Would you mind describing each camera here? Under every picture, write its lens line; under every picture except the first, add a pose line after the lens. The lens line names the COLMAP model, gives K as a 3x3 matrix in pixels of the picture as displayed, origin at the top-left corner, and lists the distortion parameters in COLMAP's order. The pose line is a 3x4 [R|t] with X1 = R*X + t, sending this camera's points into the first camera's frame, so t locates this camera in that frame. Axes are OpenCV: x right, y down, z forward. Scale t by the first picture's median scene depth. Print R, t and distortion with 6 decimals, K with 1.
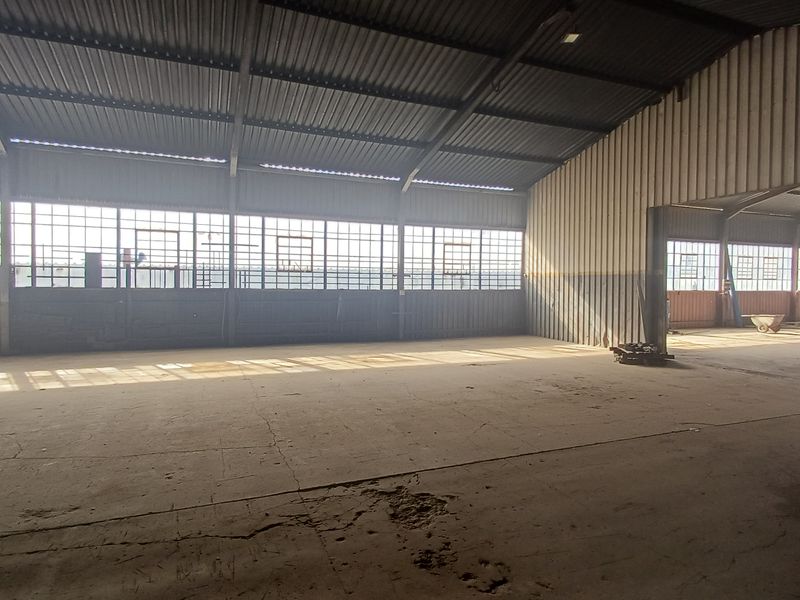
lens RADIAL K [[449.8, 0, 398.2], [0, 449.8, 300.9], [0, 0, 1]] dist [-0.007050, -0.001693]
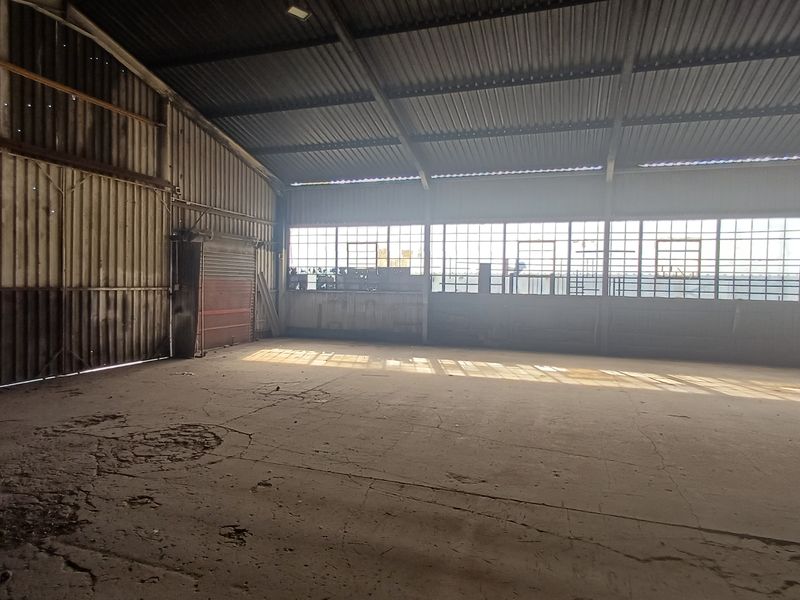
lens RADIAL K [[449.8, 0, 397.1], [0, 449.8, 300.1], [0, 0, 1]] dist [-0.007050, -0.001693]
pose [[0.775453, 0.024927, -0.630913, -0.118604], [-0.035052, 0.999379, -0.003597, 0.000541], [0.630432, 0.024904, 0.775845, -0.051168]]
